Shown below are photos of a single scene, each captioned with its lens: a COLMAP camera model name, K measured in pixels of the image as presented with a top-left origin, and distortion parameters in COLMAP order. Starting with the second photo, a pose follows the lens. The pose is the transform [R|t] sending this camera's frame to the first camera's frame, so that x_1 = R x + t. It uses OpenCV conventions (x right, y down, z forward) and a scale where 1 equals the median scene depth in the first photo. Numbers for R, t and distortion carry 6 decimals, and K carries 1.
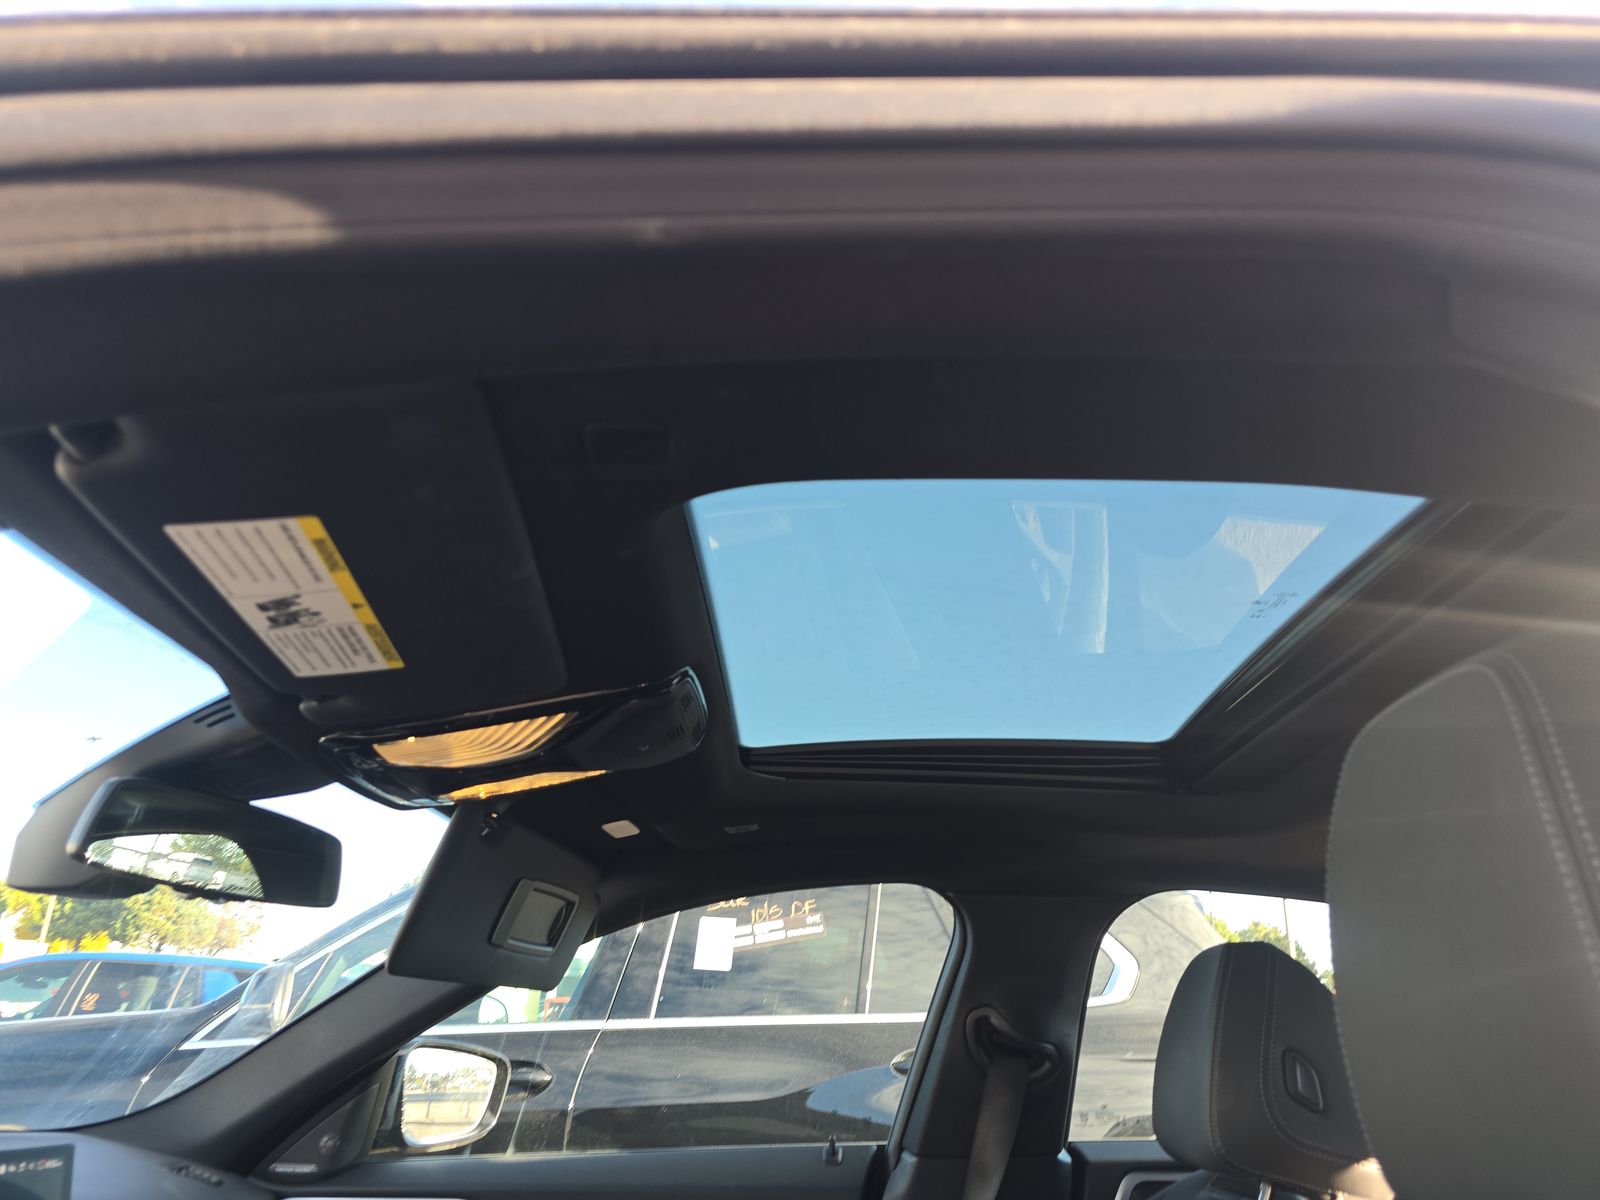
lens RADIAL K [[1045.8, 0, 803.5], [0, 1045.8, 606.8], [0, 0, 1]] dist [0.061799, -0.066452]
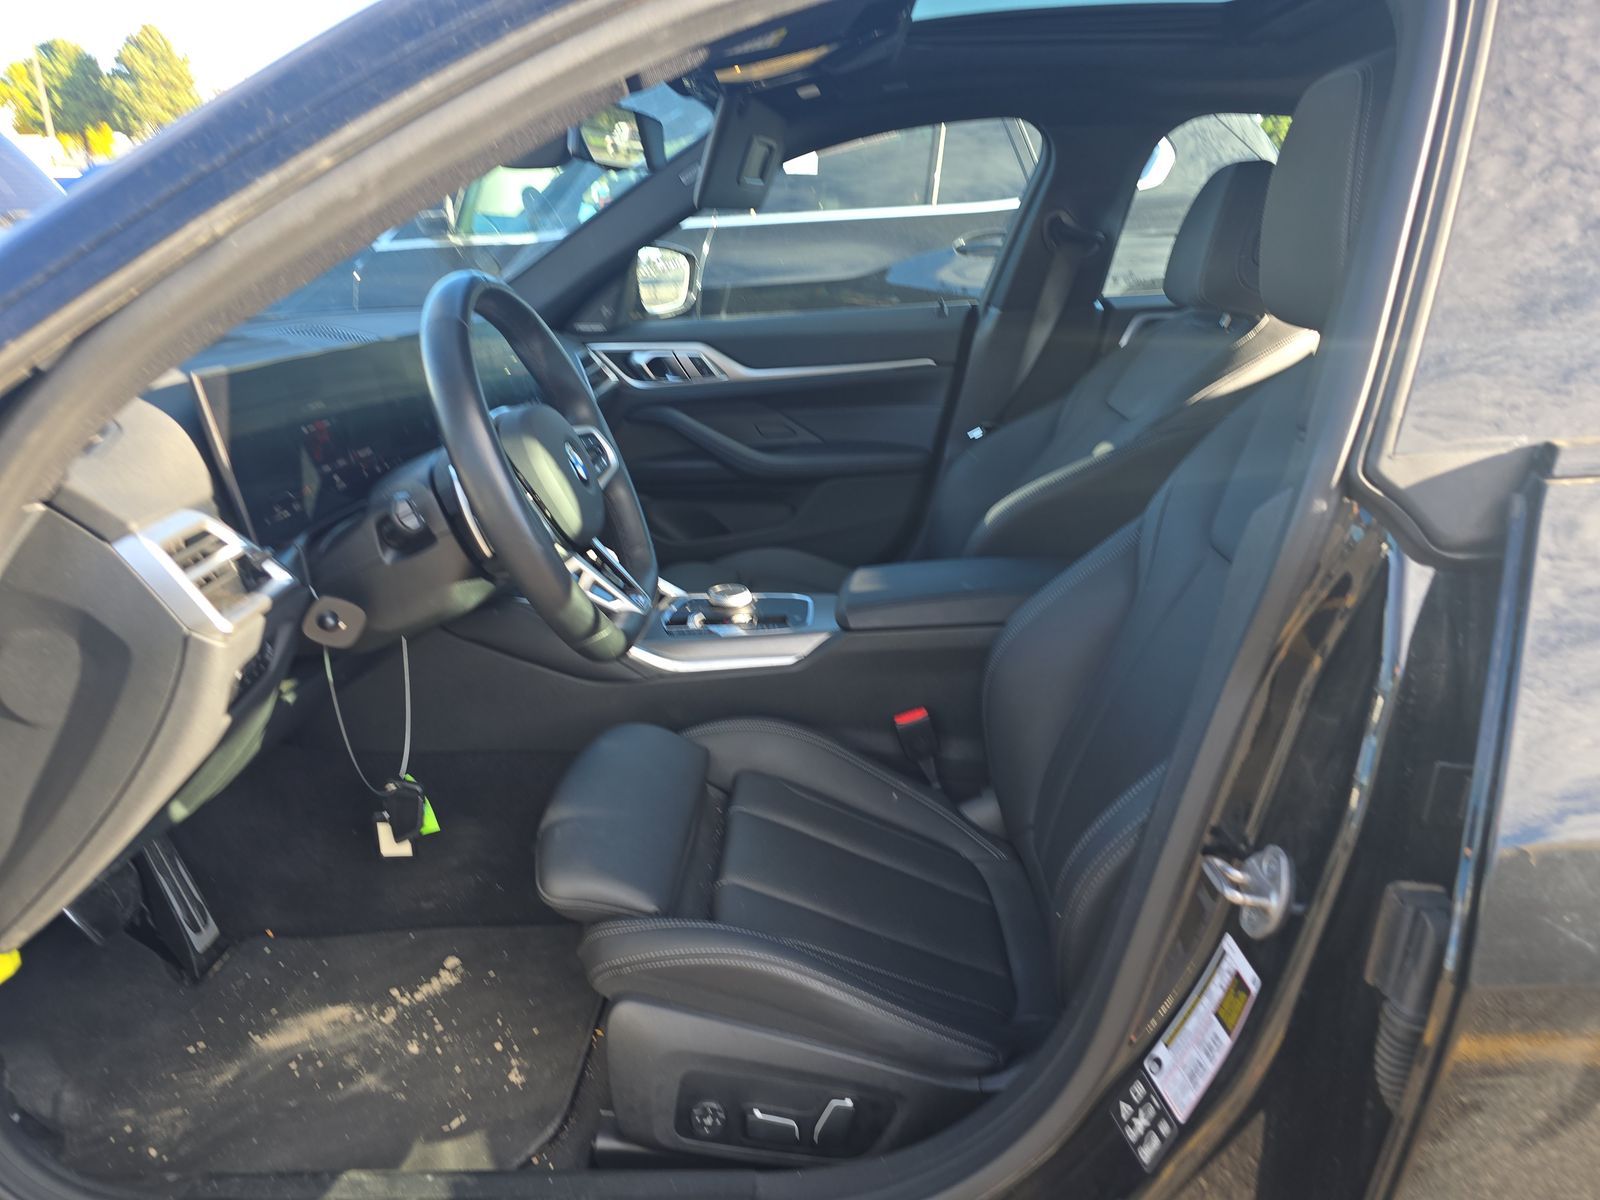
lens RADIAL K [[1045.8, 0, 803.5], [0, 1045.8, 606.8], [0, 0, 1]] dist [0.061799, -0.066452]
pose [[0.999208, -0.022156, -0.033048, -0.123493], [0.038646, 0.737963, 0.673734, -0.176830], [0.009461, -0.674478, 0.738235, -0.369710]]
